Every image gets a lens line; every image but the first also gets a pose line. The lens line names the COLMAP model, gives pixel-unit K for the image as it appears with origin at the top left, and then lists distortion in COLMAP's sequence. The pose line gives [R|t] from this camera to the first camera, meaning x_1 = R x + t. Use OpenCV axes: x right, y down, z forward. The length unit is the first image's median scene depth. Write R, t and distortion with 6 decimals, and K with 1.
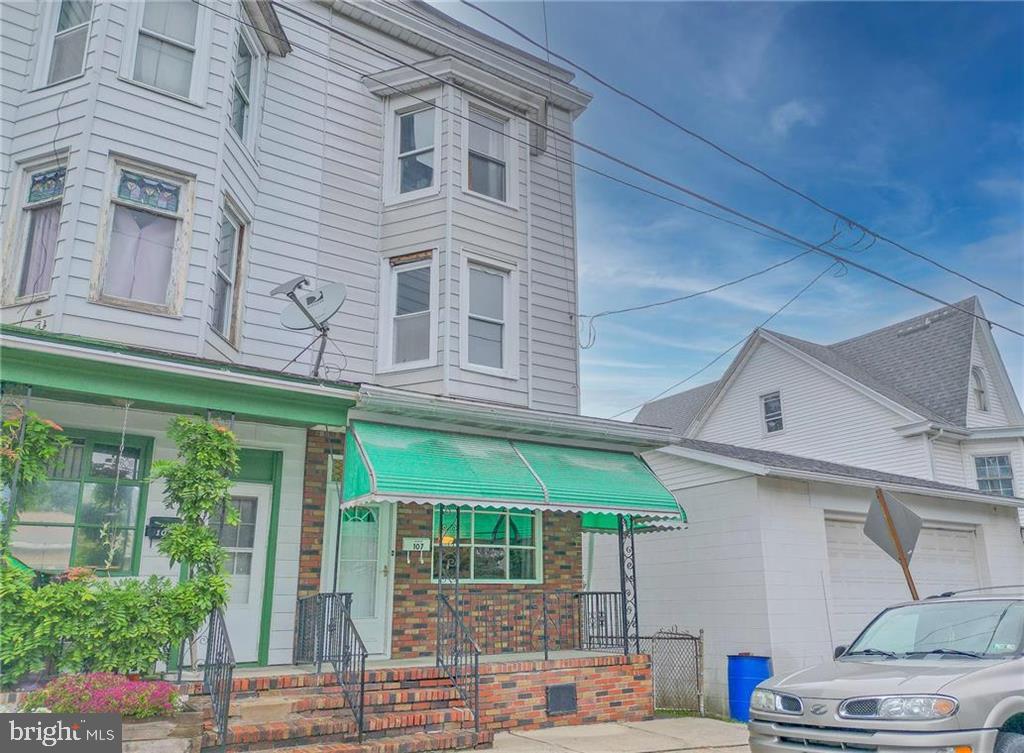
lens RADIAL K [[795.1, 0, 512.0], [0, 795.1, 376.5], [0, 0, 1]] dist [0.144802, -0.213328]
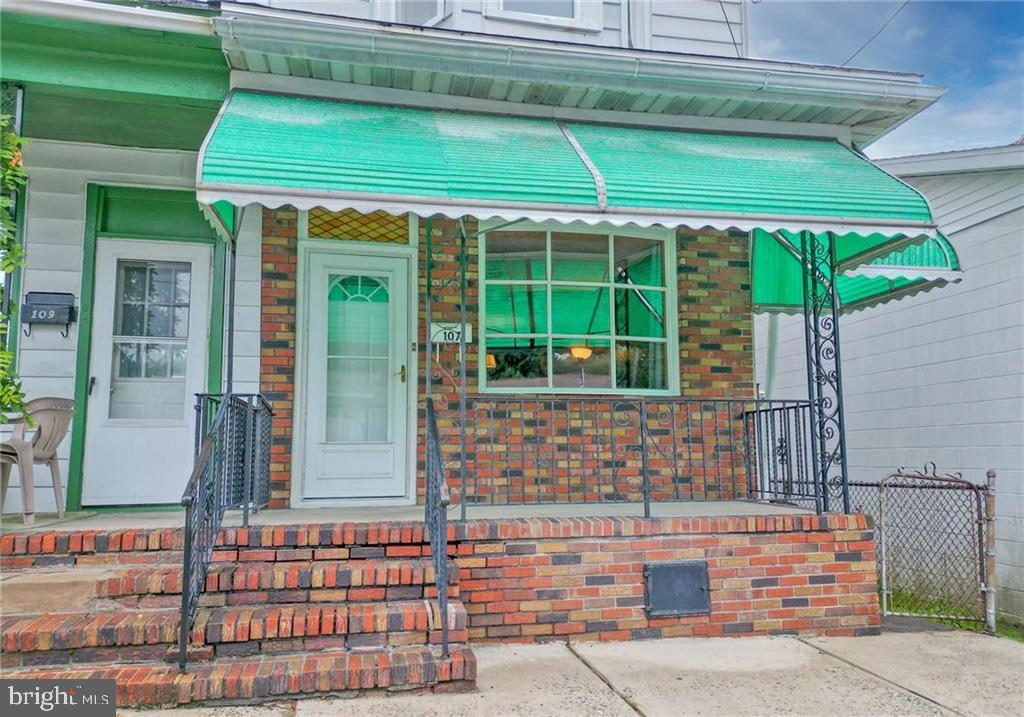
lens RADIAL K [[715.9, 0, 512.0], [0, 715.9, 358.5], [0, 0, 1]] dist [0.104247, -0.103309]
pose [[0.934320, -0.039106, -0.354282, 0.128641], [0.089883, 0.987690, 0.128021, 0.168883], [0.344915, -0.151456, 0.926334, 0.515868]]
